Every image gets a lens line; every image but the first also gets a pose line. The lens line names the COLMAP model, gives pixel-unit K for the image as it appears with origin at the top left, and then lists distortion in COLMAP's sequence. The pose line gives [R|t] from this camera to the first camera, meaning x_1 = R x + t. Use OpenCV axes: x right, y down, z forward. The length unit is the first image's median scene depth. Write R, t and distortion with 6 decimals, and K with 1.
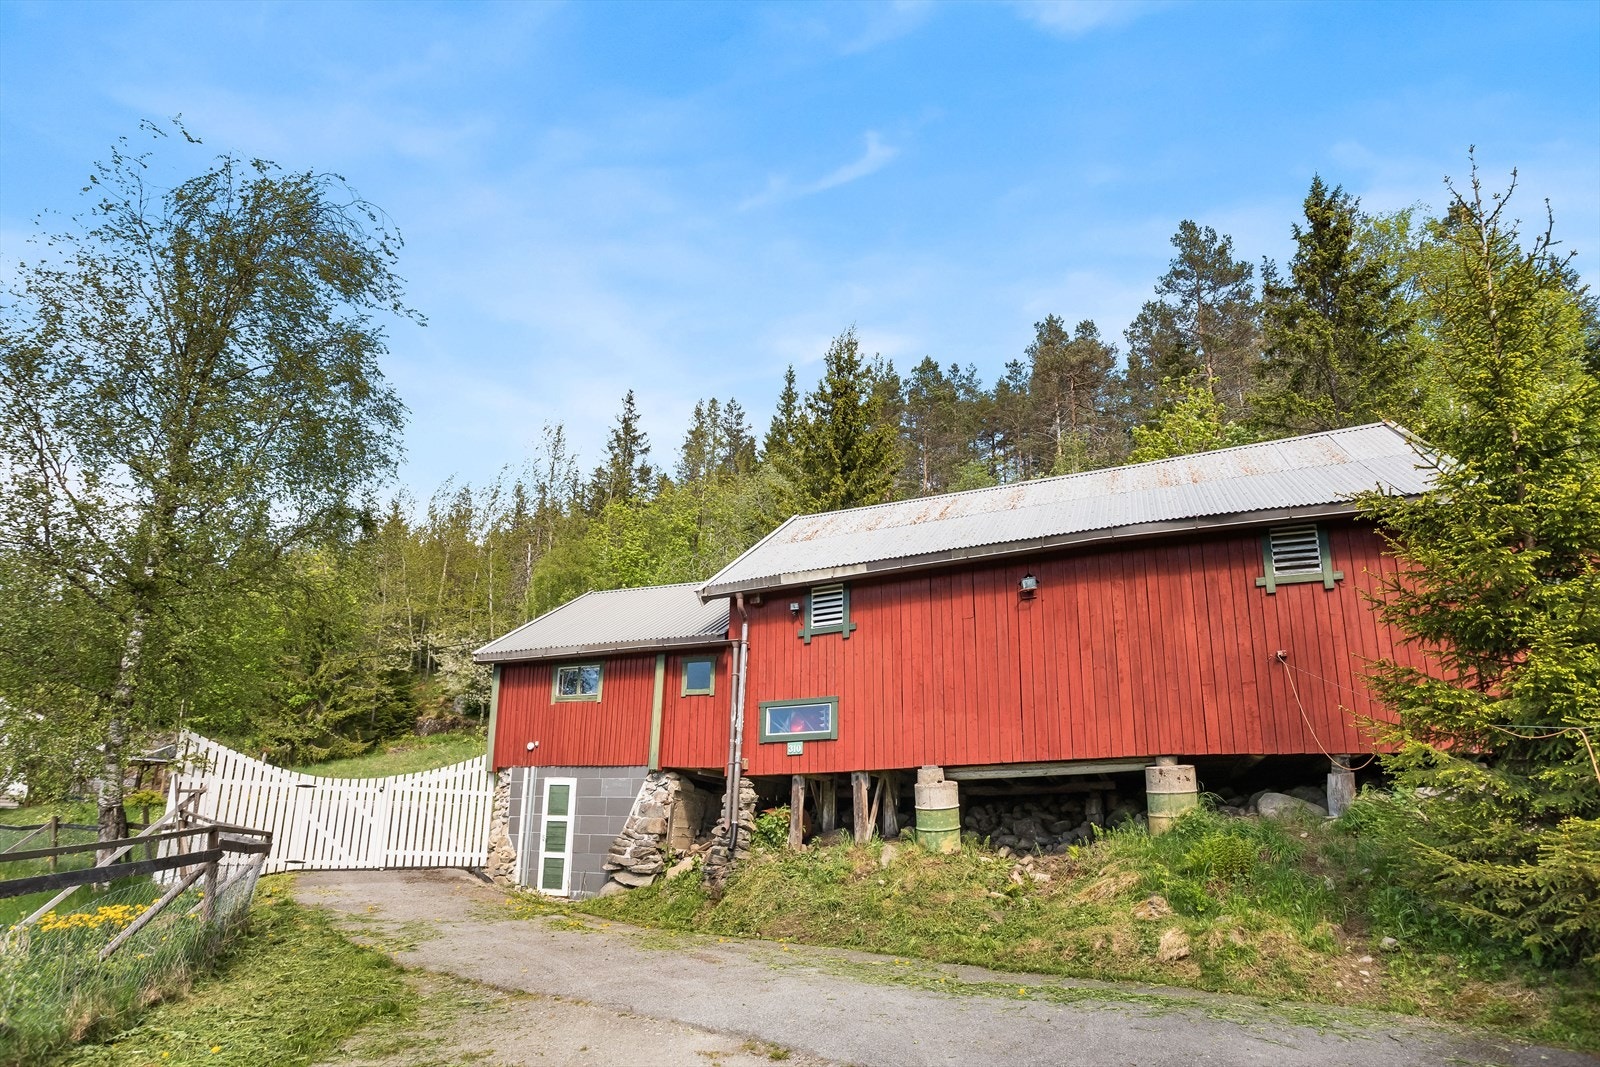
lens RADIAL K [[800.6, 0, 801.8], [0, 800.6, 682.8], [0, 0, 1]] dist [-0.039218, 0.000008]
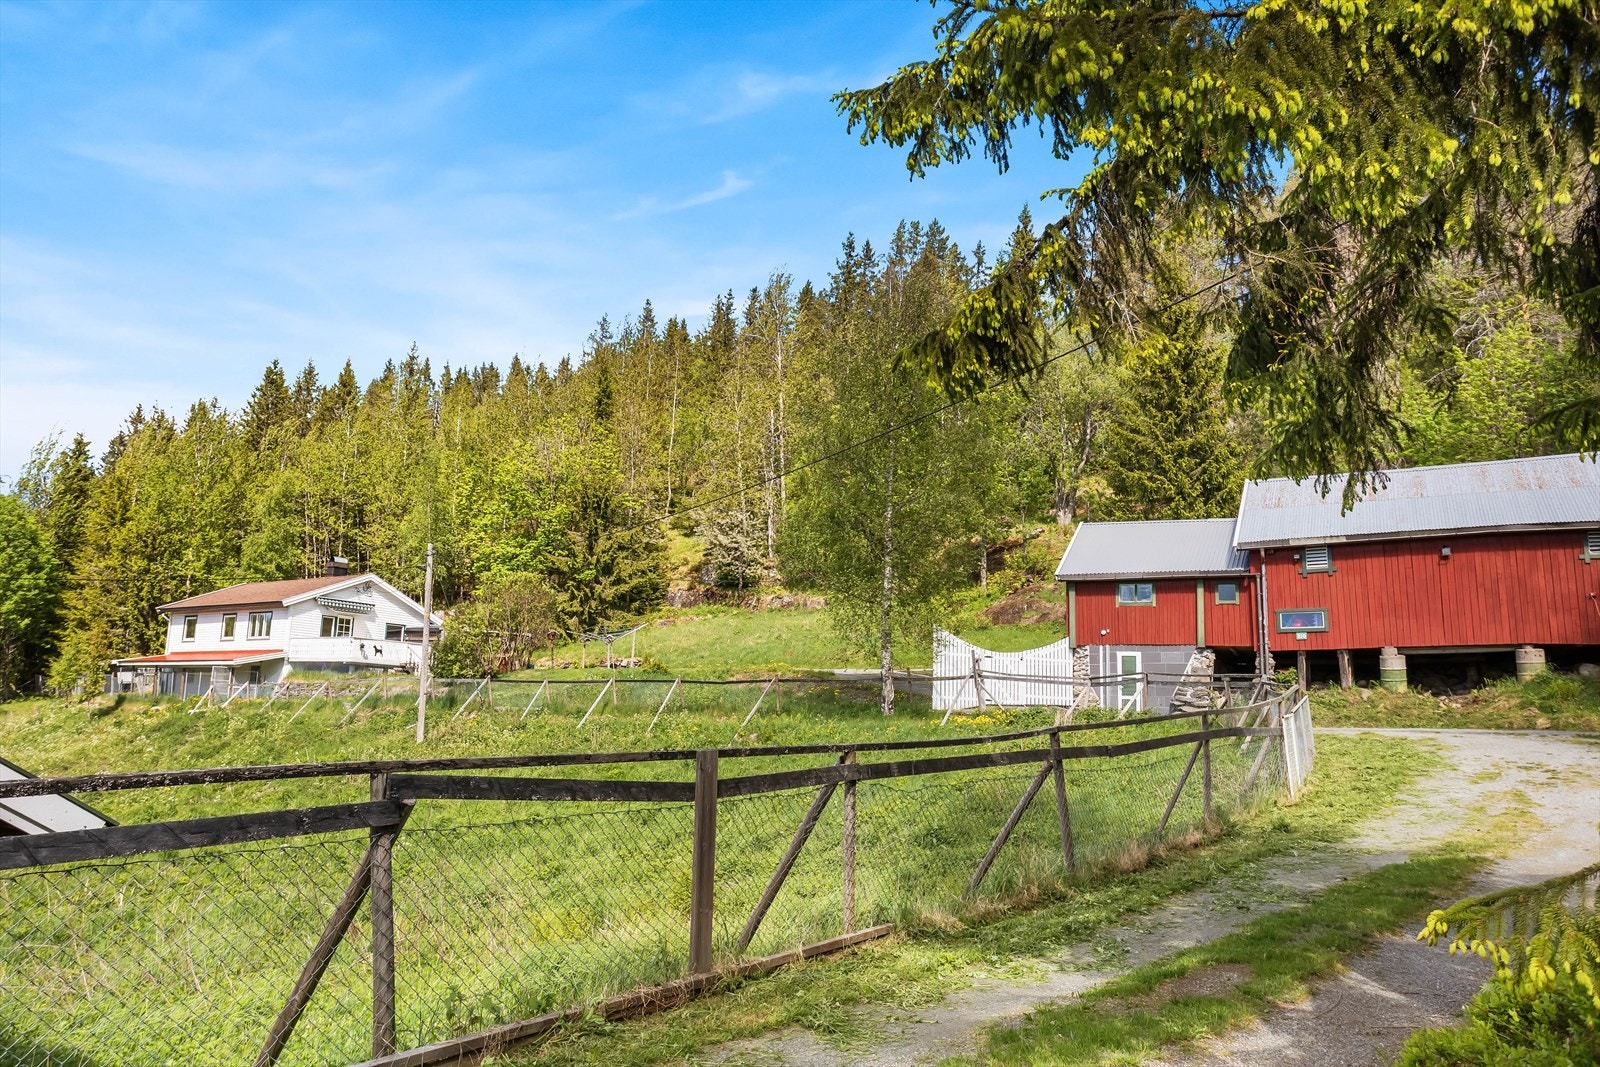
lens RADIAL K [[1102.8, 0, 790.0], [0, 1102.8, 541.2], [0, 0, 1]] dist [-0.036701, 0.062167]
pose [[0.995963, 0.000008, -0.089770, -0.868988], [0.001658, 0.999828, 0.018474, -0.167935], [0.089754, -0.018549, 0.995791, -1.454711]]
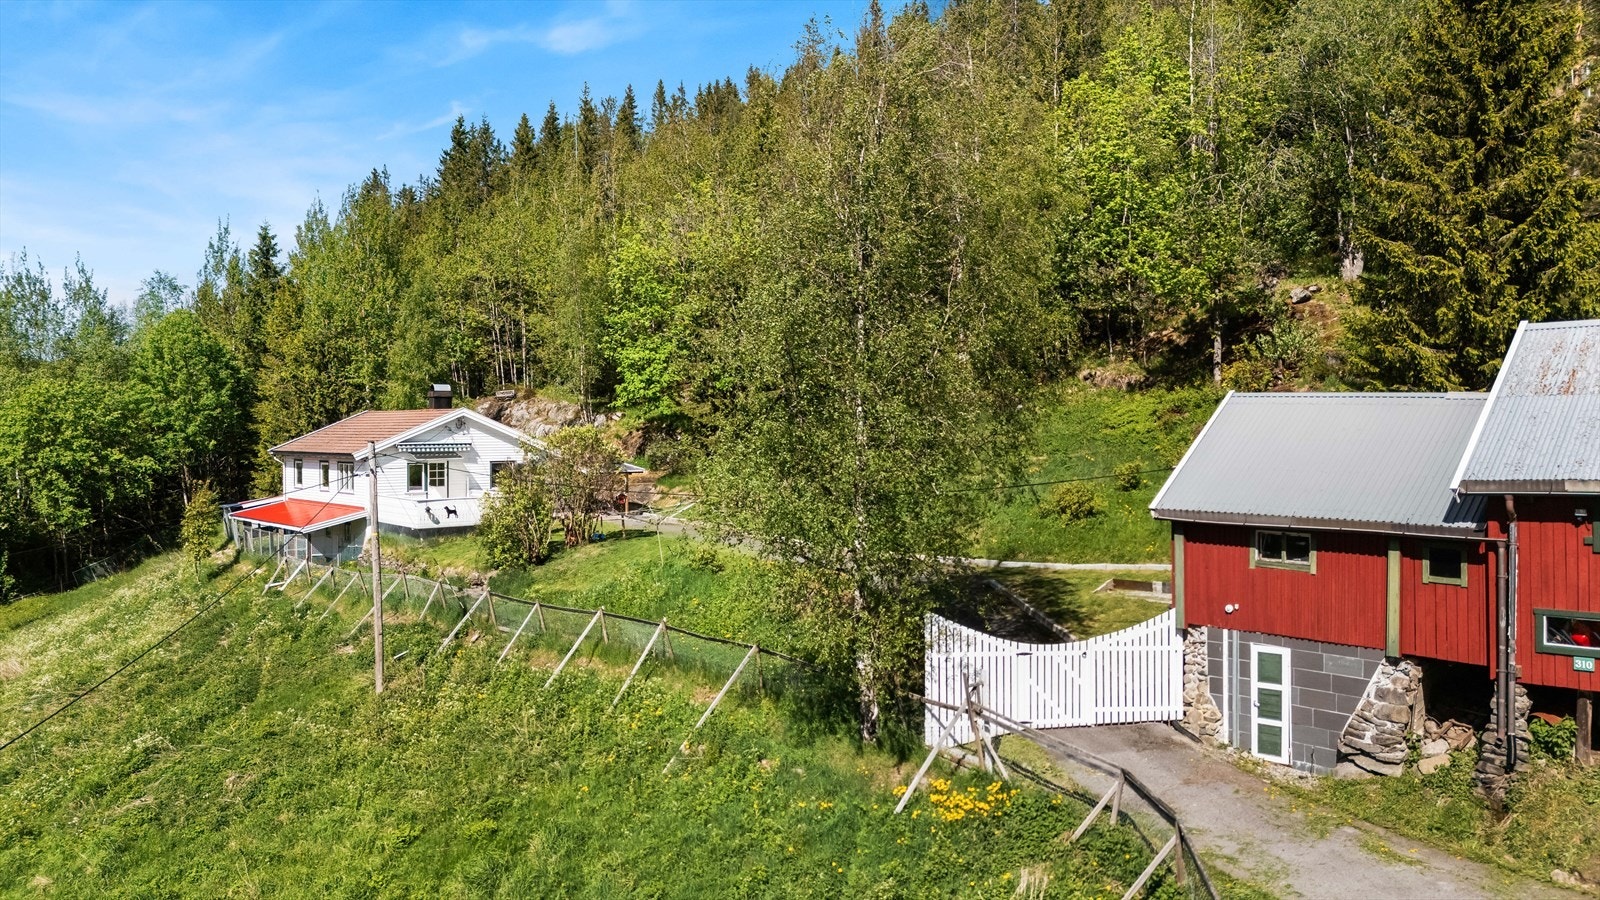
lens RADIAL K [[1177.3, 0, 816.7], [0, 1177.3, 454.4], [0, 0, 1]] dist [0.047488, -0.006356]
pose [[0.935552, -0.017337, -0.352763, -0.331770], [0.089515, 0.977822, 0.189344, -0.480056], [0.341656, -0.208719, 0.916355, -0.533497]]
